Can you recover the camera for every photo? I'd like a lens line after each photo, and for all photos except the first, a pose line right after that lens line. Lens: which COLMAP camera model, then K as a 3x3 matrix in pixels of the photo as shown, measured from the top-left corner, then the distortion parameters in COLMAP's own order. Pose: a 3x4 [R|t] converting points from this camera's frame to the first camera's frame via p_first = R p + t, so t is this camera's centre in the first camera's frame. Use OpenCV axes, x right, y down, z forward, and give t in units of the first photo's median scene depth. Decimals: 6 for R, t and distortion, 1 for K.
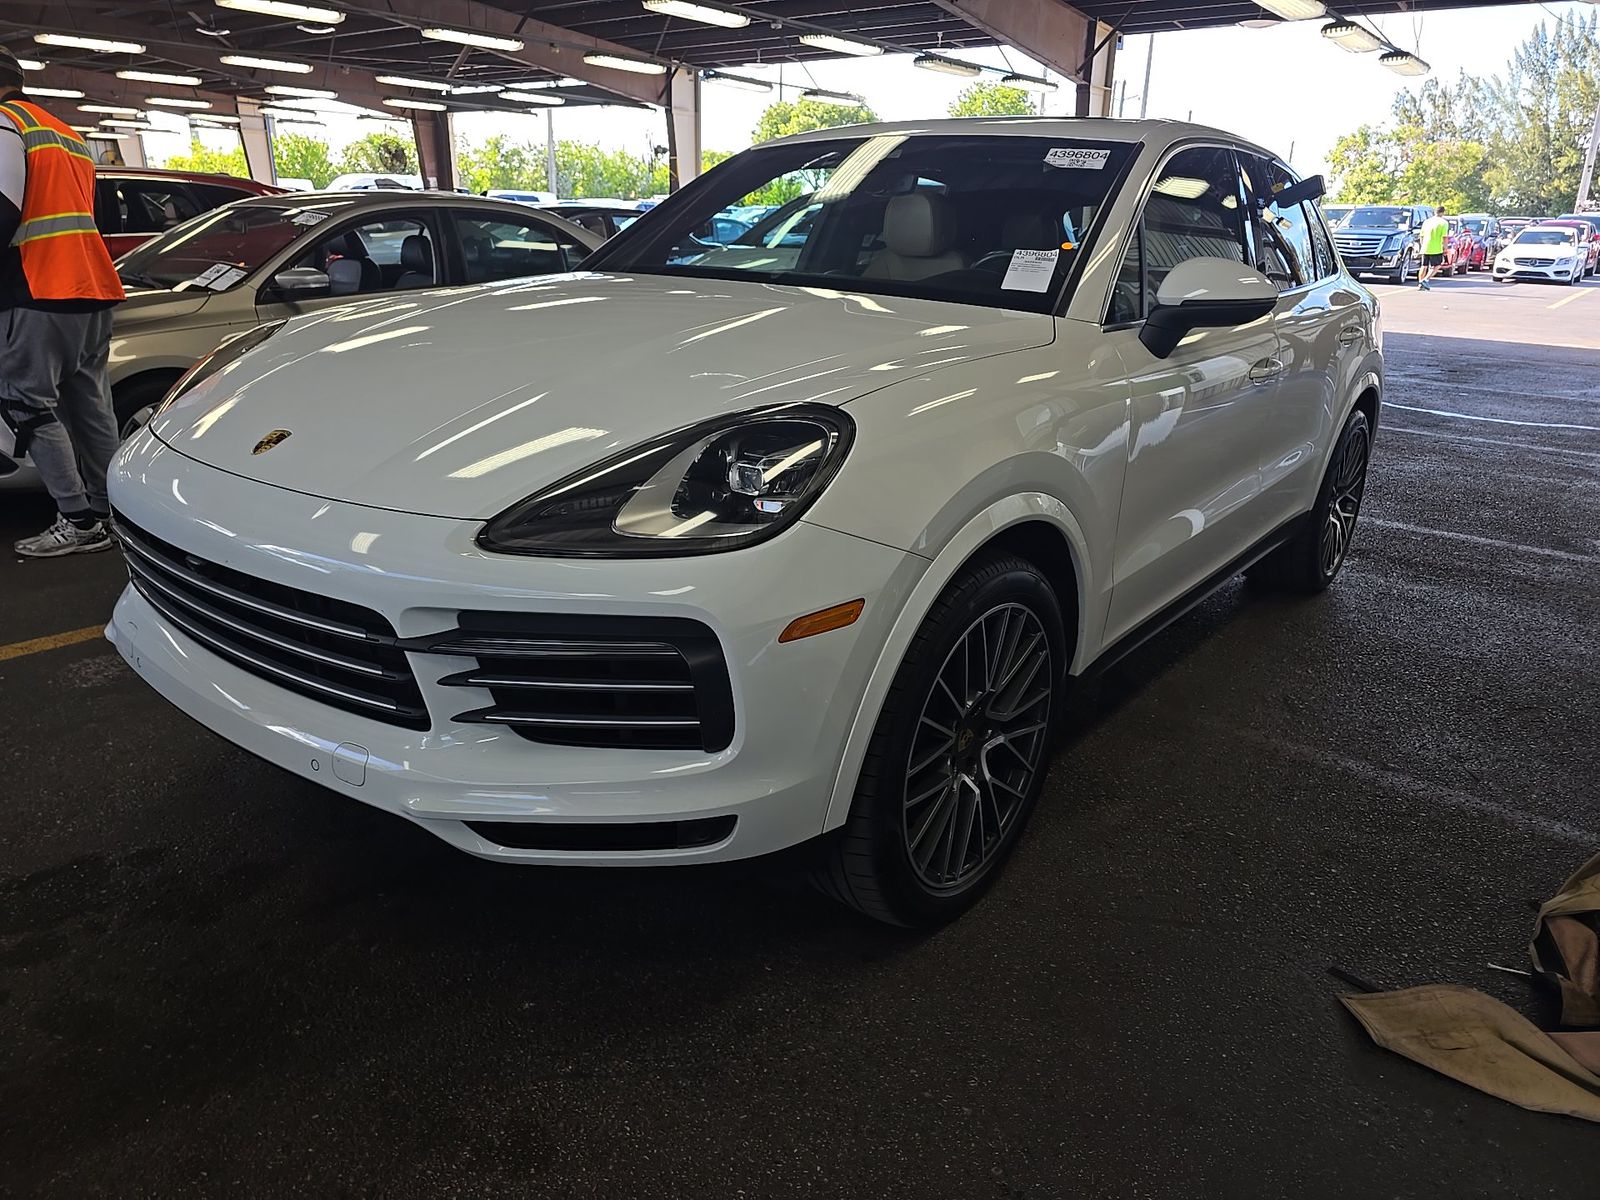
lens RADIAL K [[1085.1, 0, 800.0], [0, 1085.1, 600.0], [0, 0, 1]] dist [0.048607, -0.044719]
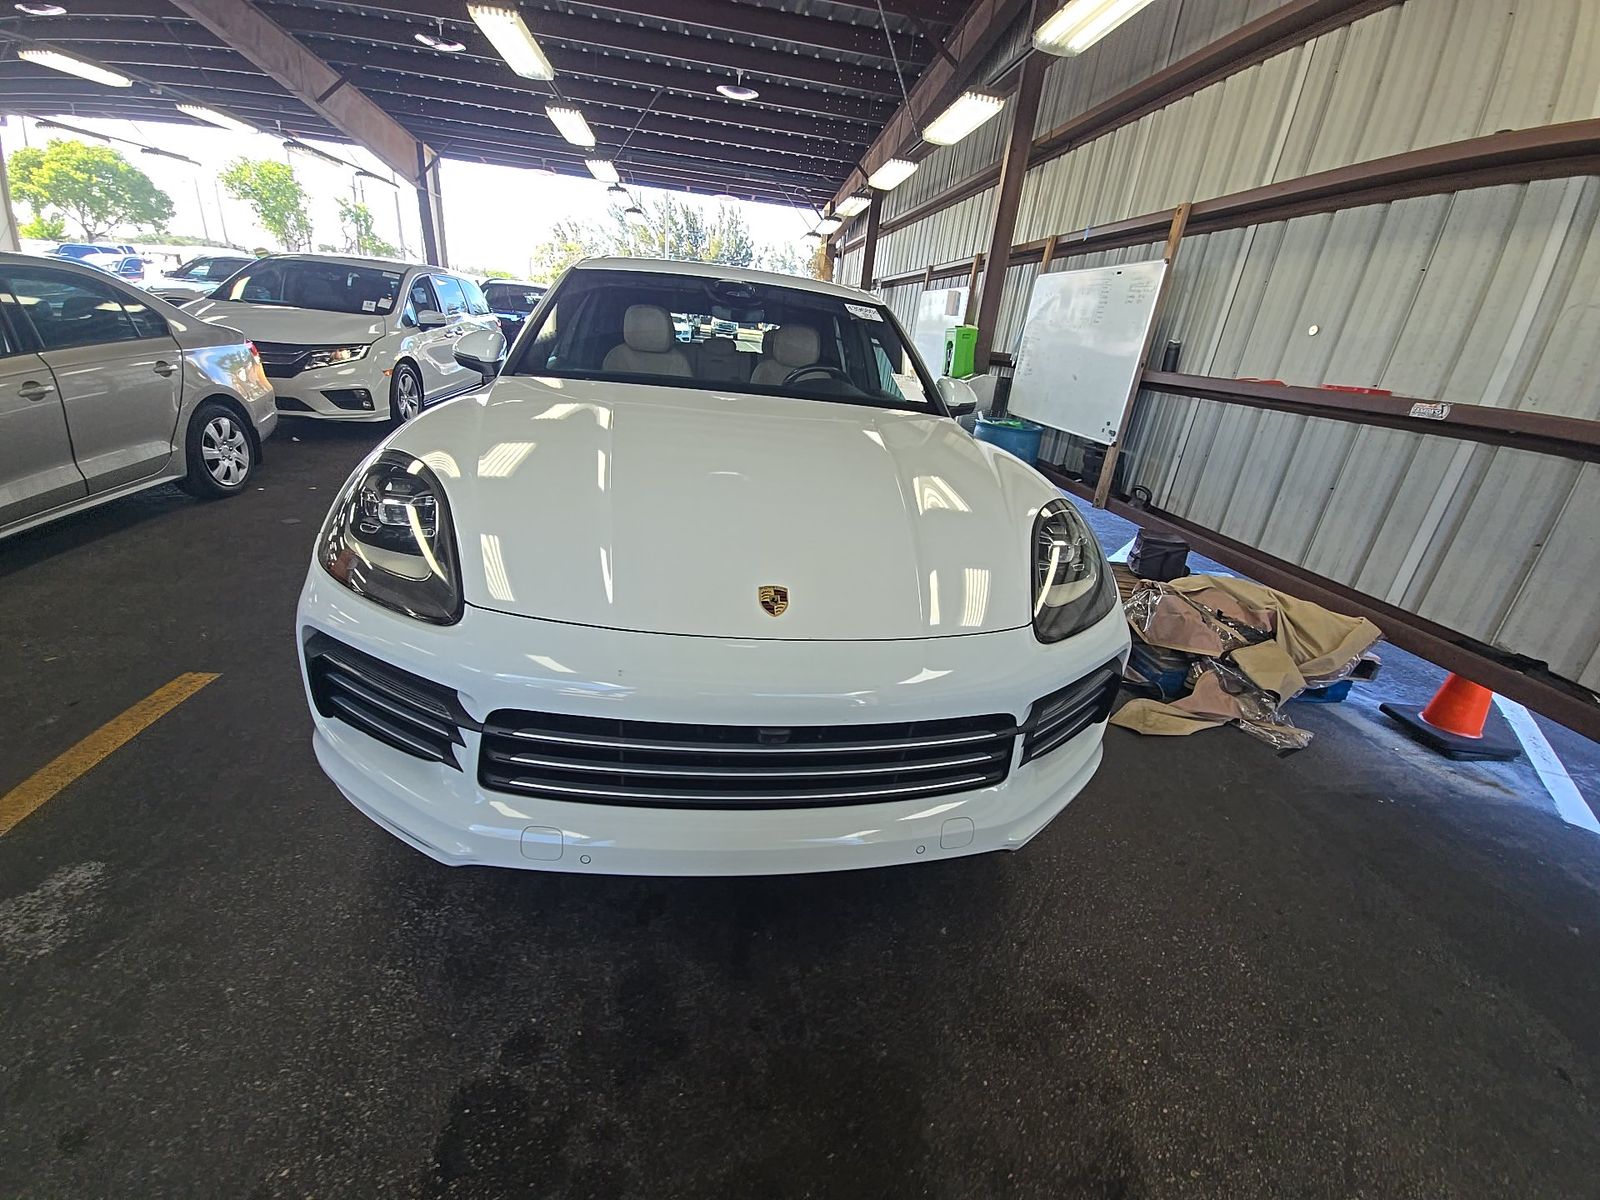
lens RADIAL K [[648.8, 0, 796.2], [0, 648.8, 595.5], [0, 0, 1]] dist [0.012894, -0.008347]
pose [[0.686475, -0.233612, 0.688606, -0.122421], [0.158975, 0.972296, 0.171372, -0.034349], [-0.709563, -0.008171, 0.704595, 0.073800]]
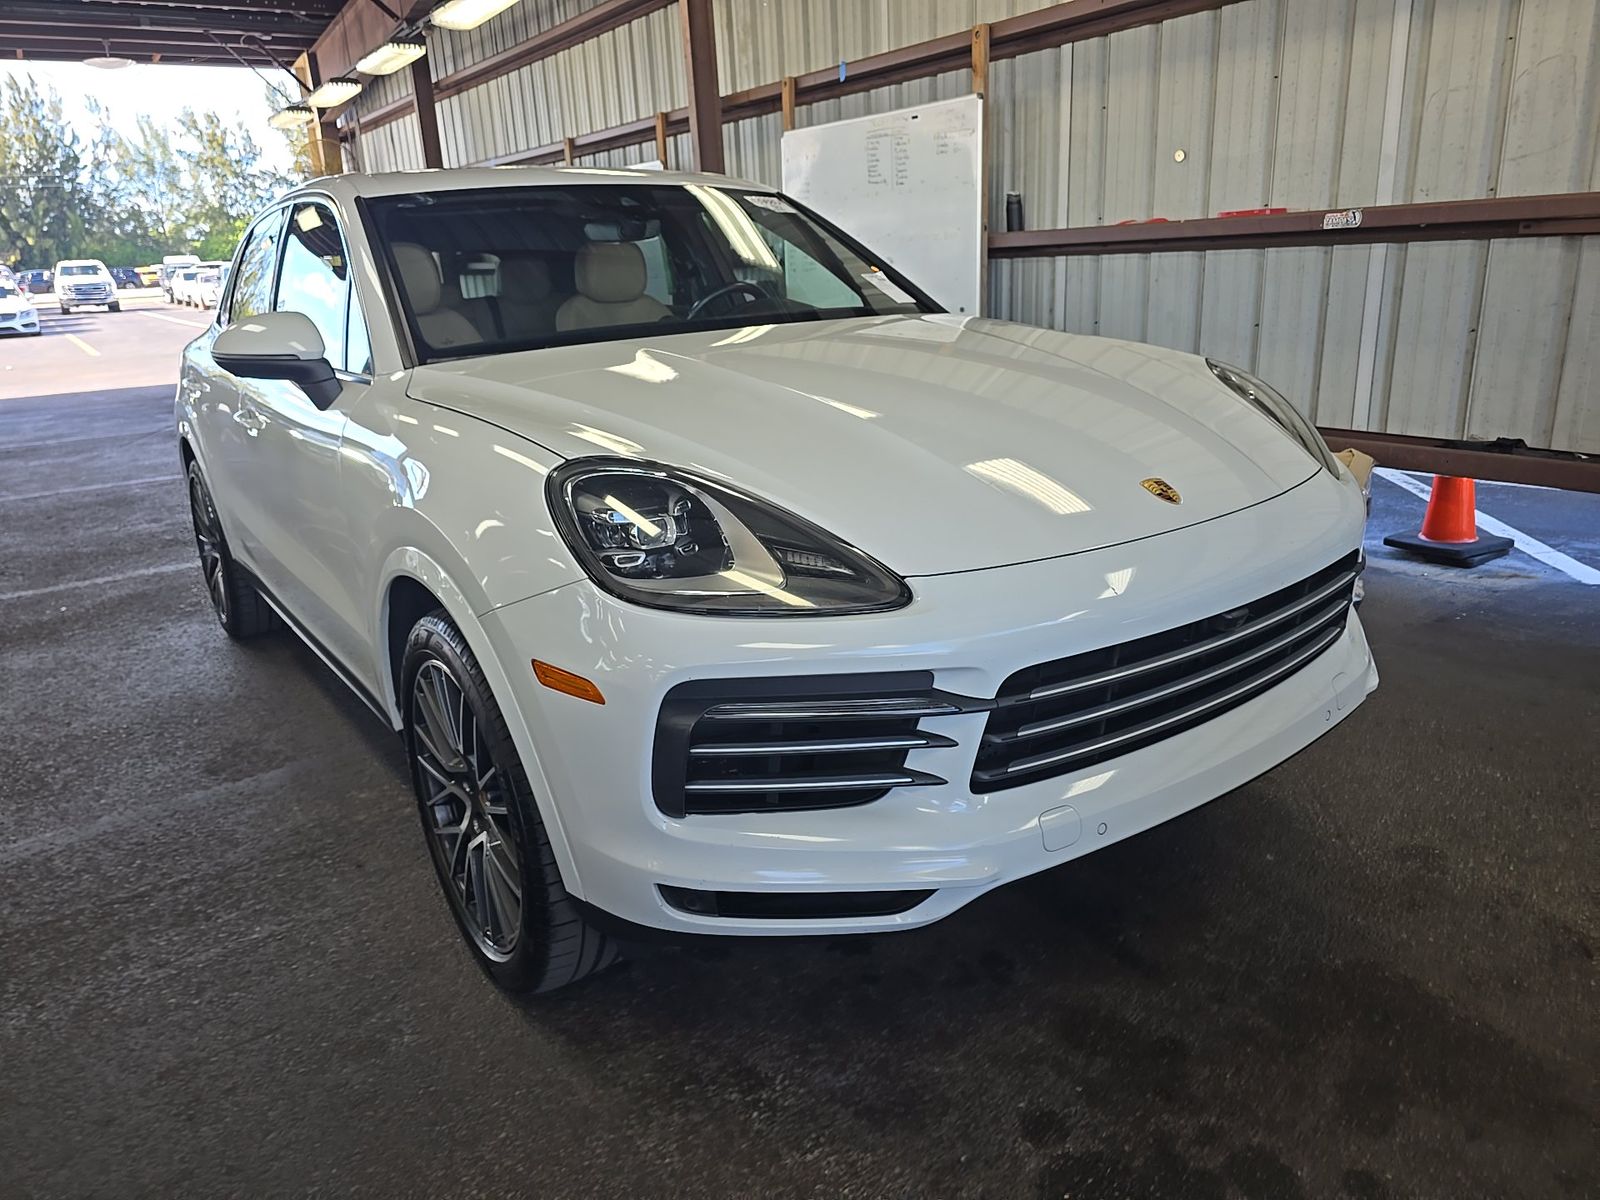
lens RADIAL K [[1085.1, 0, 800.0], [0, 1085.1, 600.0], [0, 0, 1]] dist [0.048607, -0.044719]
pose [[0.265812, -0.331113, 0.905377, -0.200631], [0.371265, 0.901884, 0.220835, -0.052924], [-0.889666, 0.277434, 0.362662, 0.130817]]
